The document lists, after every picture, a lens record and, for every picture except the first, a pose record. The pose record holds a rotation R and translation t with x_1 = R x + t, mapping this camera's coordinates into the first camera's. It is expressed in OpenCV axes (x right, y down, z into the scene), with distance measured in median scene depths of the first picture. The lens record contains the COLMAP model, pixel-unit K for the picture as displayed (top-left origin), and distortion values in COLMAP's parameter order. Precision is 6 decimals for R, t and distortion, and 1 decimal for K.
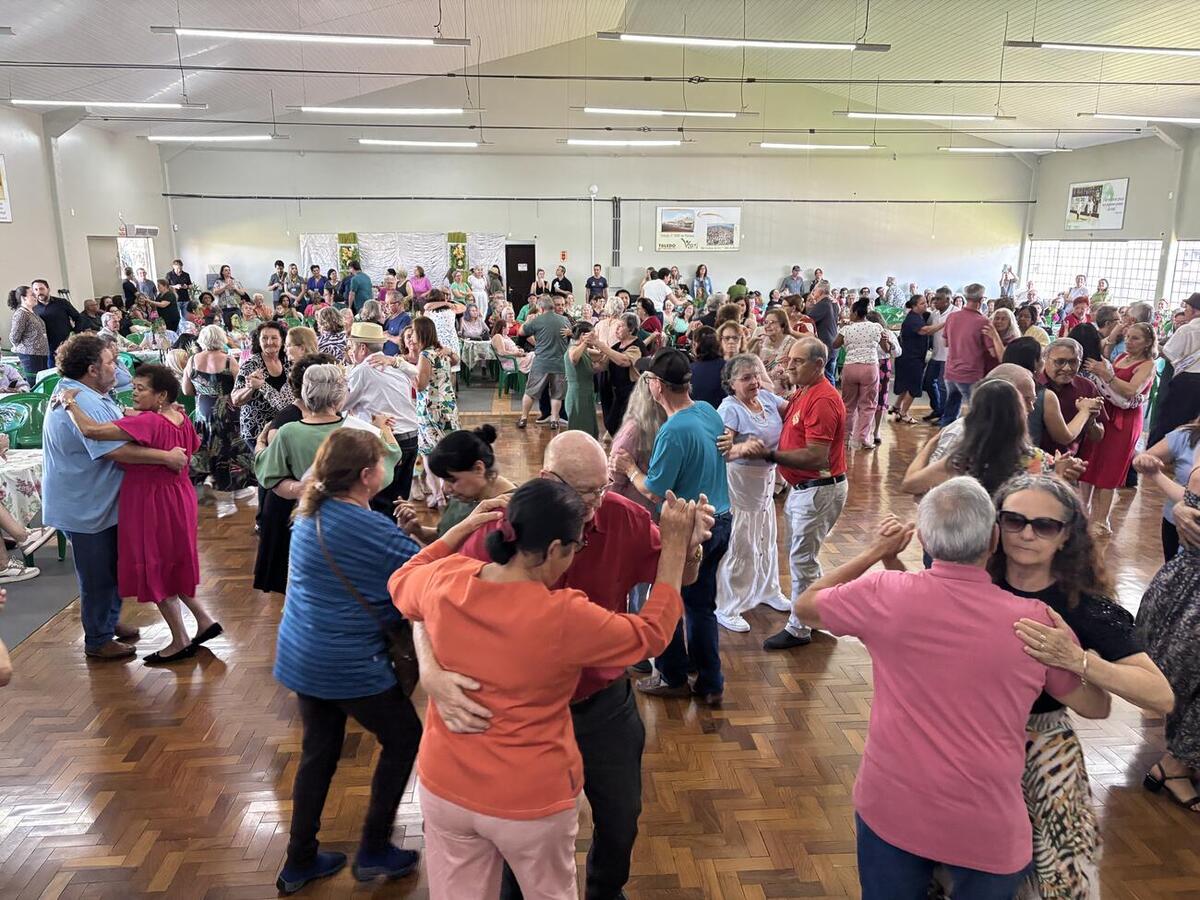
lens RADIAL K [[902.0, 0, 593.7], [0, 902.0, 452.0], [0, 0, 1]] dist [0.045007, -0.031862]
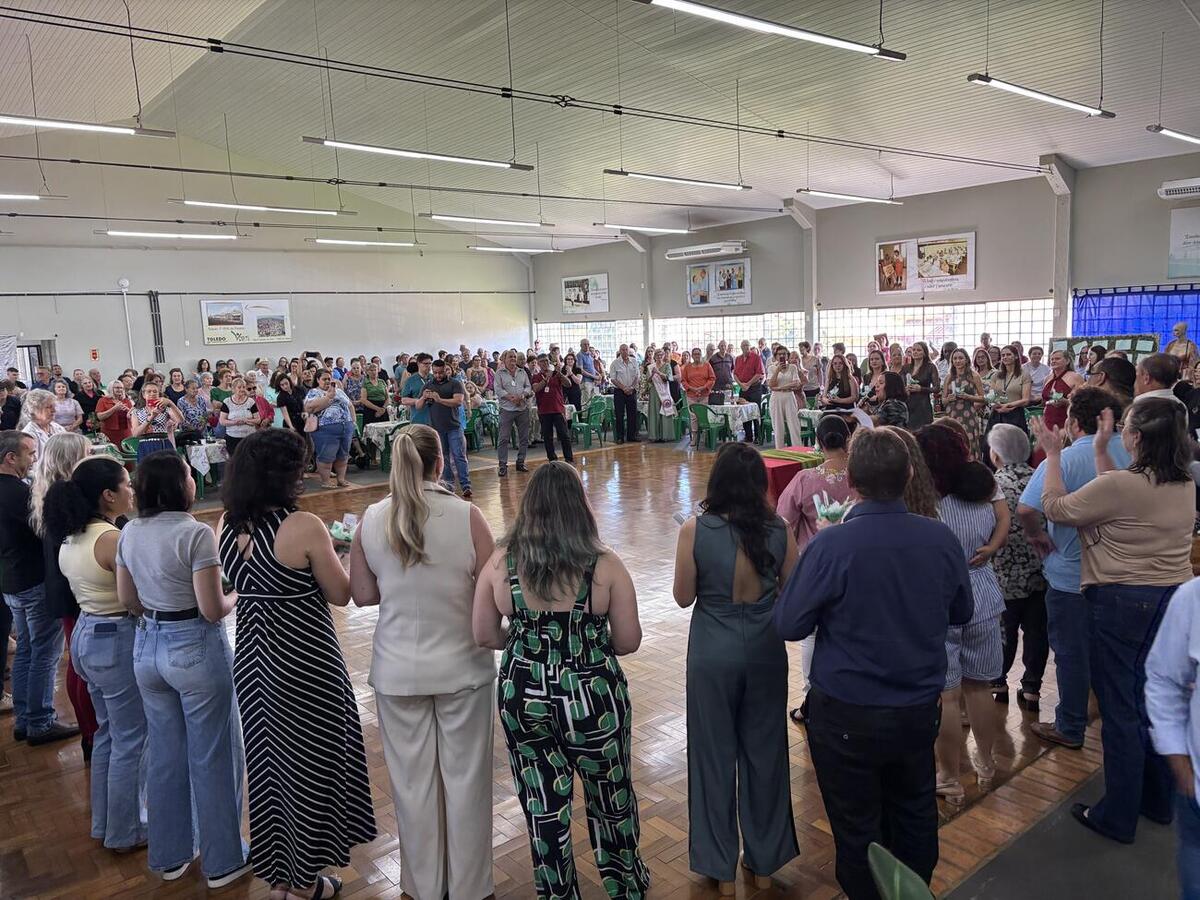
lens RADIAL K [[902.0, 0, 595.6], [0, 902.0, 440.7], [0, 0, 1]] dist [0.045007, -0.031862]
pose [[0.823944, -0.106382, 0.556596, -0.141787], [0.167214, 0.984127, -0.059436, 0.003457], [-0.541439, 0.142042, 0.828655, -0.005733]]
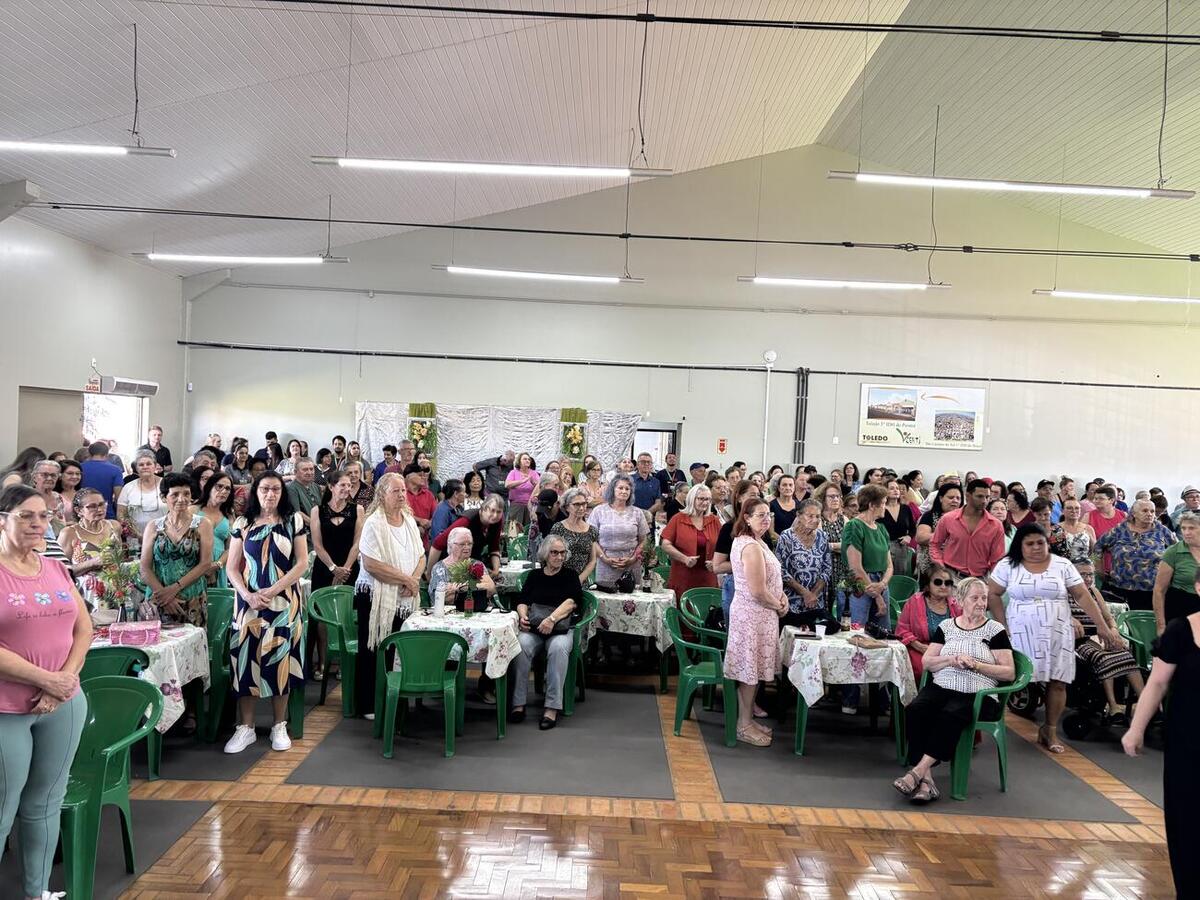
lens RADIAL K [[902.0, 0, 604.4], [0, 902.0, 454.6], [0, 0, 1]] dist [0.045007, -0.031862]
pose [[0.995676, 0.043136, -0.082272, -0.069609], [-0.059239, 0.977039, -0.204658, -0.065326], [0.071555, 0.208647, 0.975370, 0.328510]]
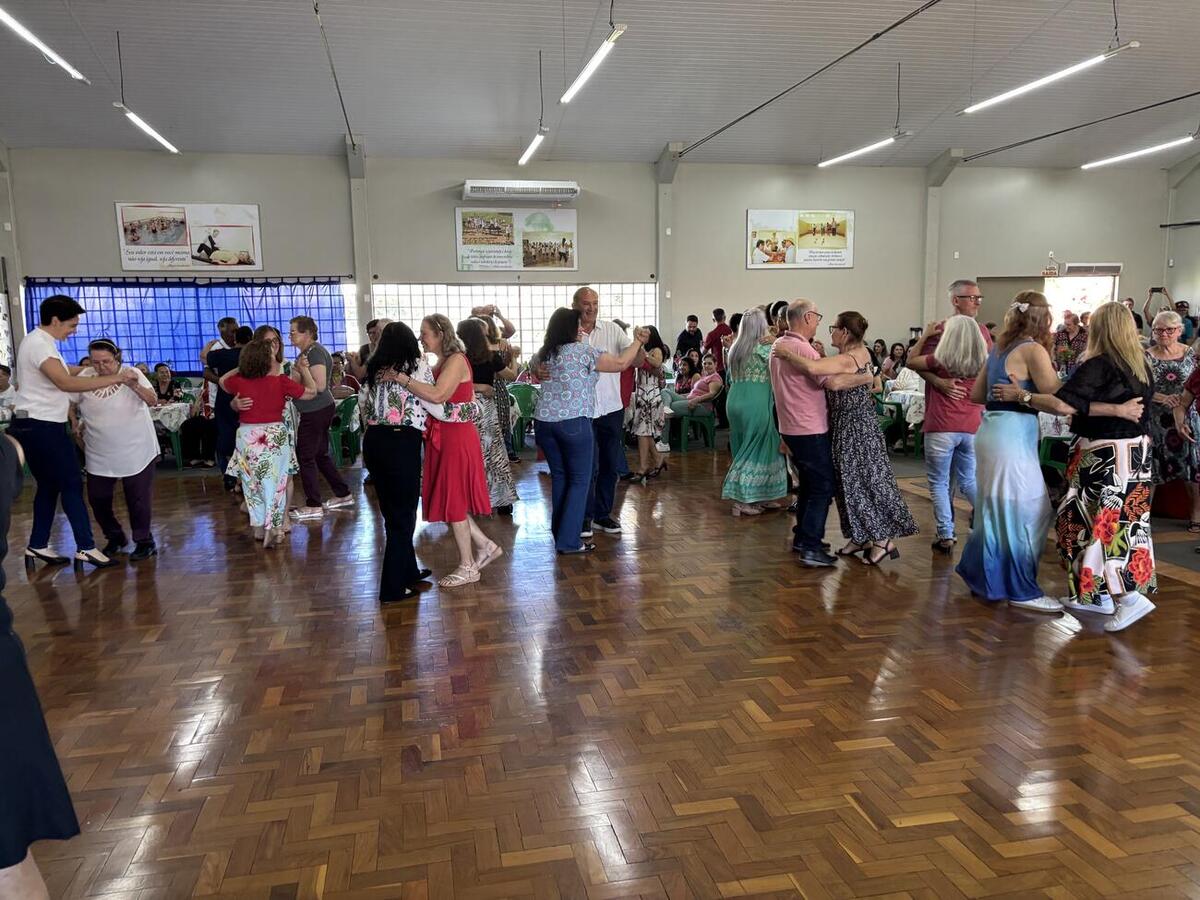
lens RADIAL K [[902.0, 0, 602.1], [0, 902.0, 447.2], [0, 0, 1]] dist [0.045007, -0.031862]
pose [[0.124478, 0.132433, -0.983345, 0.335882], [-0.208574, 0.972402, 0.104556, -0.056369], [0.970053, 0.192085, 0.148664, 0.385360]]
